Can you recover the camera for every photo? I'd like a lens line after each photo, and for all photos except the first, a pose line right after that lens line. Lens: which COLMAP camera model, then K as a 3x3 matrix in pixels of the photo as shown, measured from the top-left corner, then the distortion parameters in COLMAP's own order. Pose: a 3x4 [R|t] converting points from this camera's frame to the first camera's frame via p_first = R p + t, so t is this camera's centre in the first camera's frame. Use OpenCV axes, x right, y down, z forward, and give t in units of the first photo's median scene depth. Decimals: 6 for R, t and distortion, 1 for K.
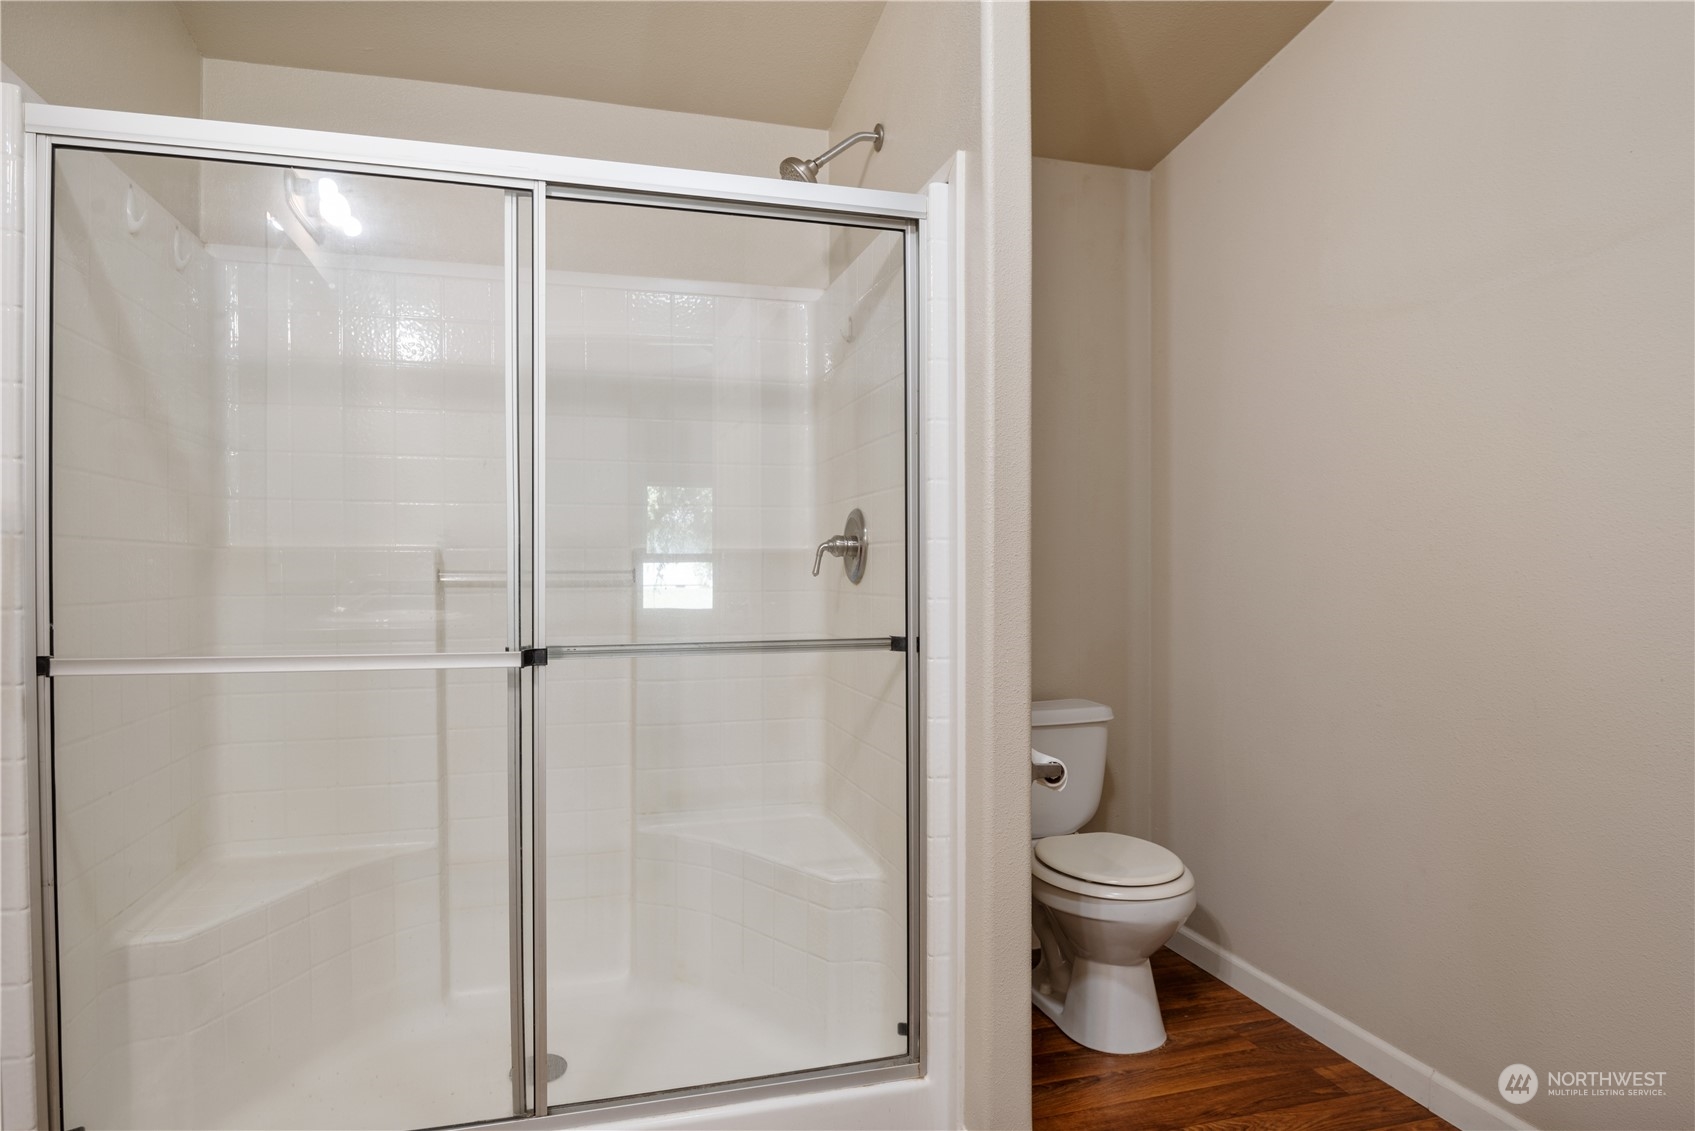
lens RADIAL K [[995.0, 0, 849.7], [0, 995.0, 576.4], [0, 0, 1]] dist [-0.019525, -0.003687]
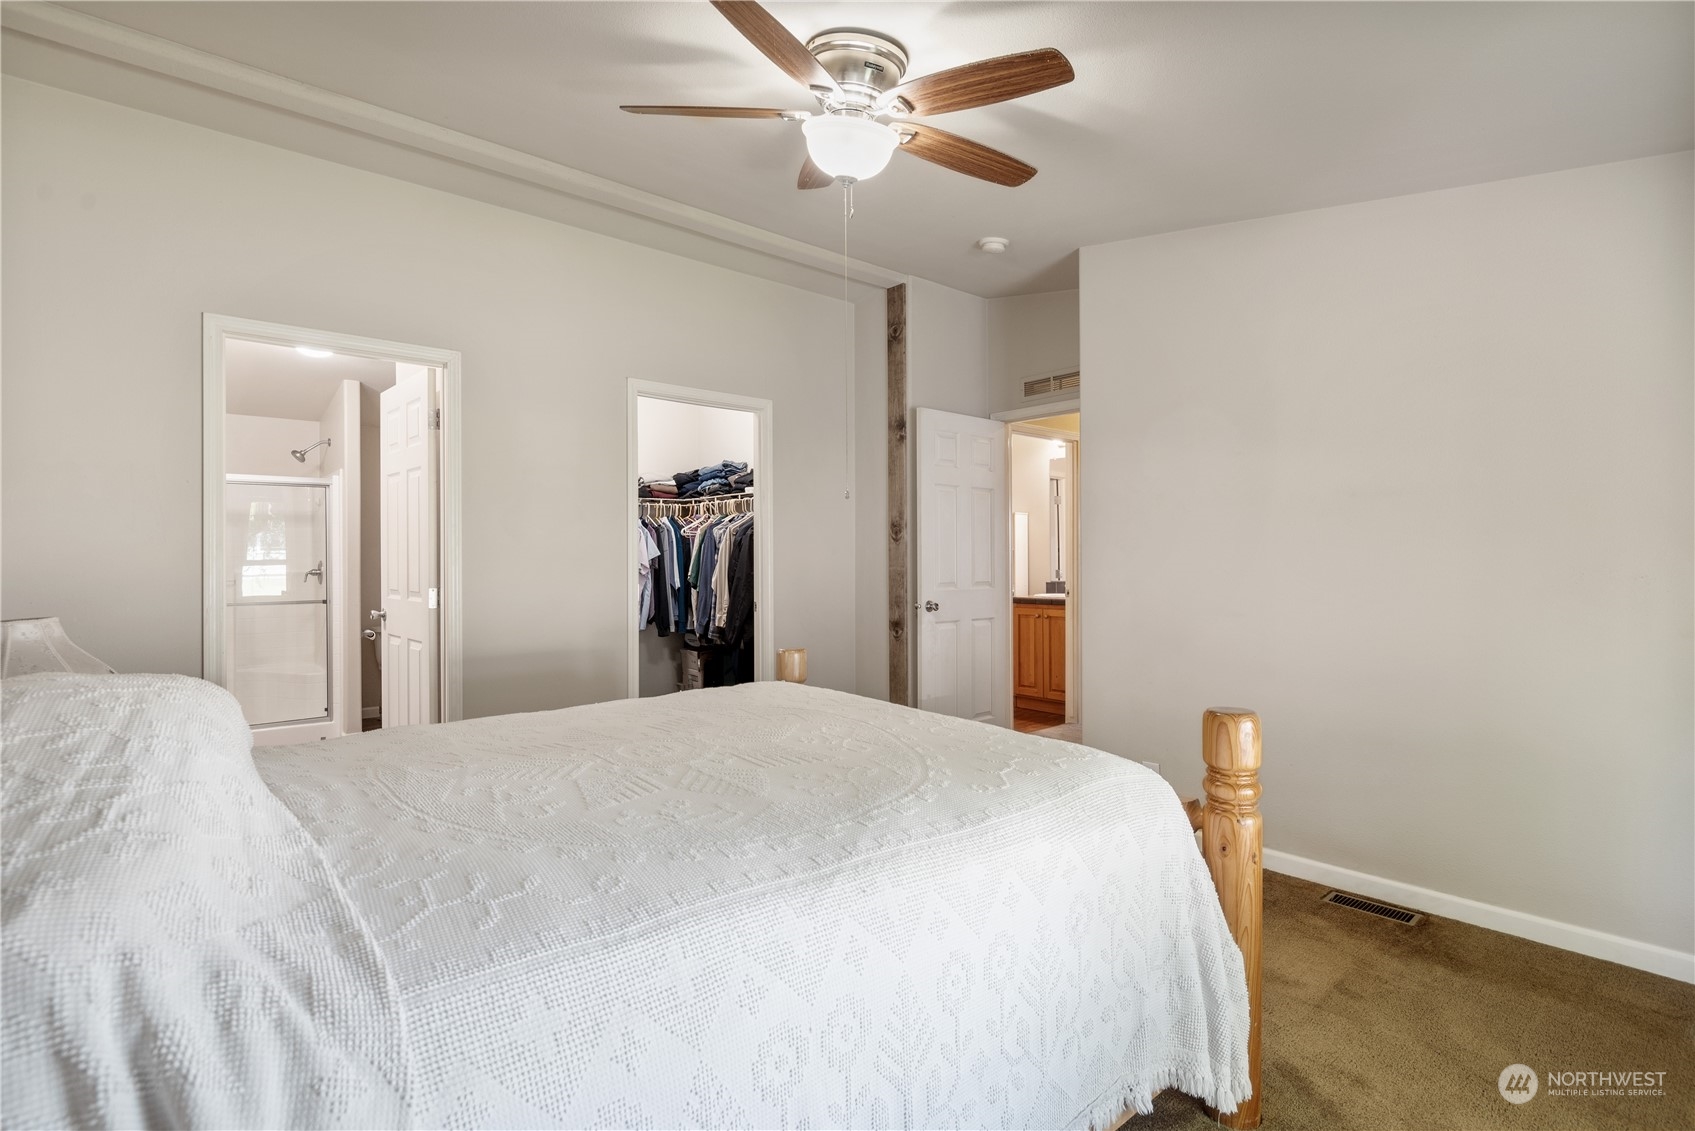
lens RADIAL K [[806.8, 0, 847.5], [0, 806.8, 565.5], [0, 0, 1]] dist [-0.027207, -0.000869]
pose [[0.904642, -0.001790, 0.426169, 0.524601], [0.003579, 0.999988, -0.003397, -0.045078], [-0.426158, 0.004598, 0.904637, -2.369870]]
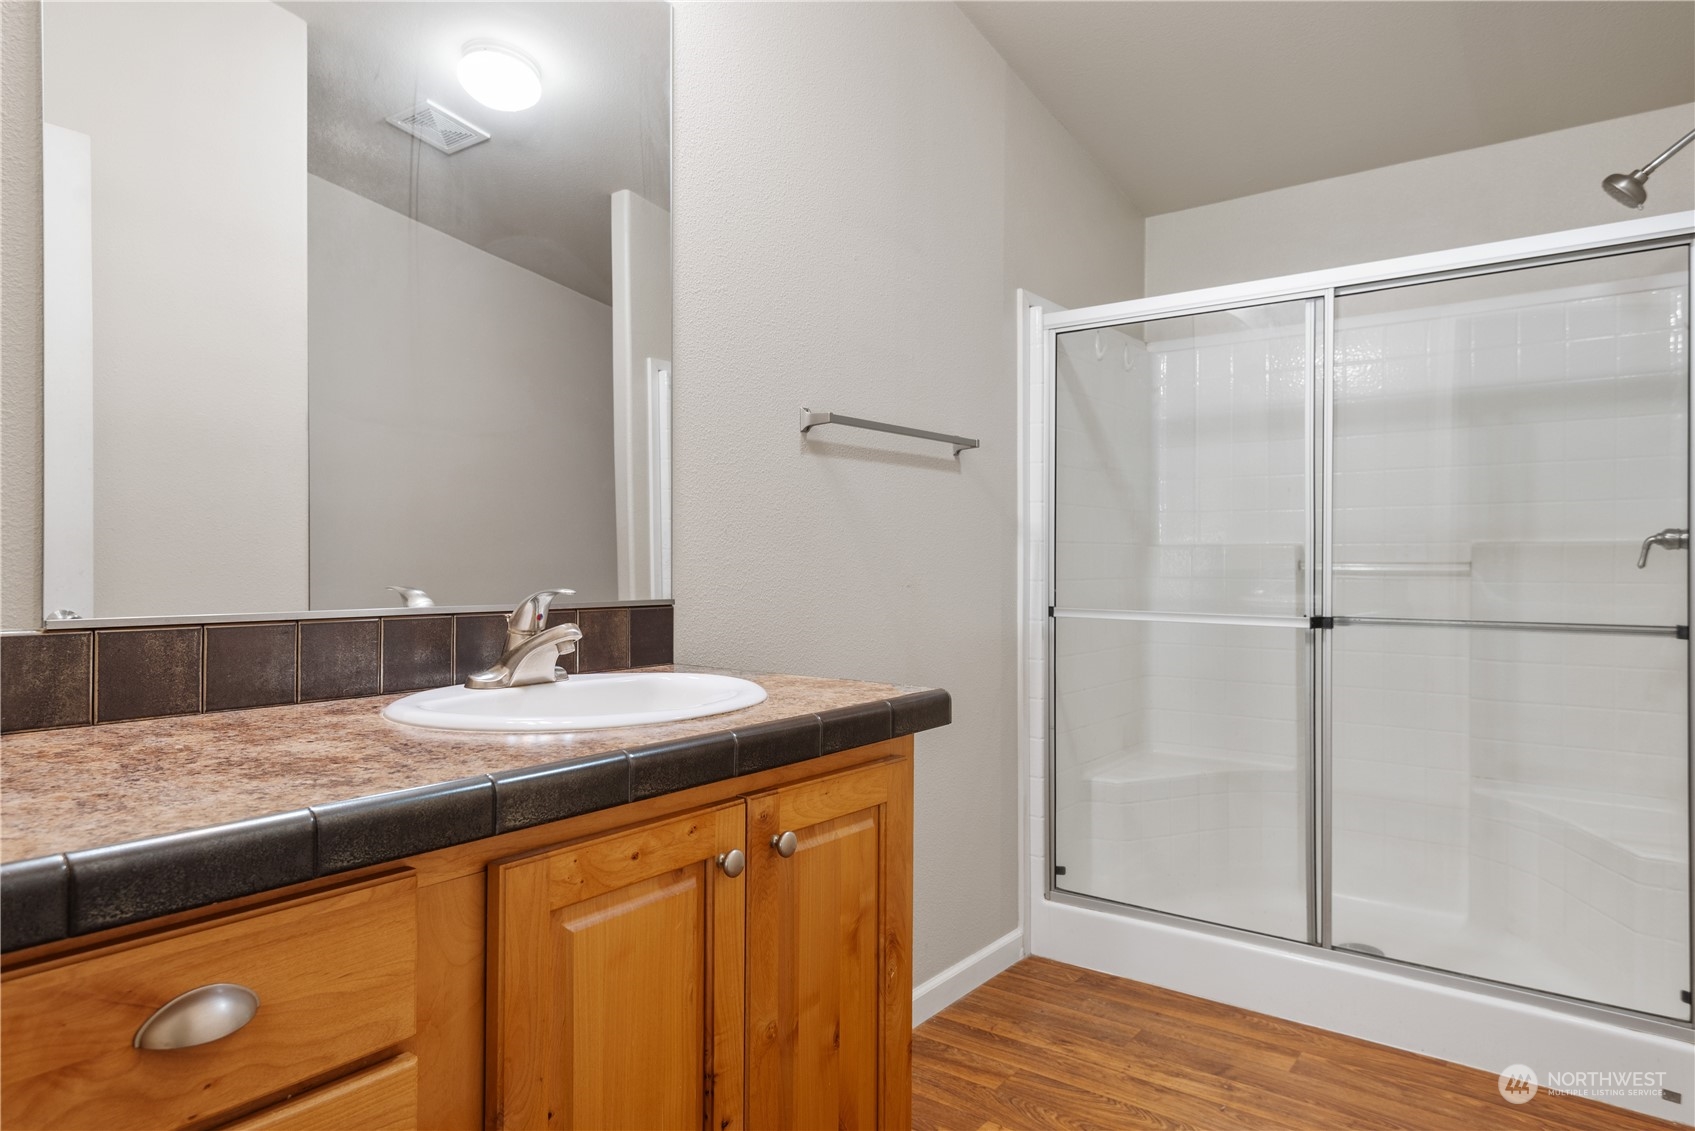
lens RADIAL K [[1103.5, 0, 847.5], [0, 1103.5, 565.5], [0, 0, 1]] dist [-0.004616, -0.005882]
pose [[0.617956, 0.007397, -0.786178, 0.415128], [-0.006875, 0.999968, 0.004005, -0.002499], [0.786182, 0.002930, 0.617988, -0.427360]]
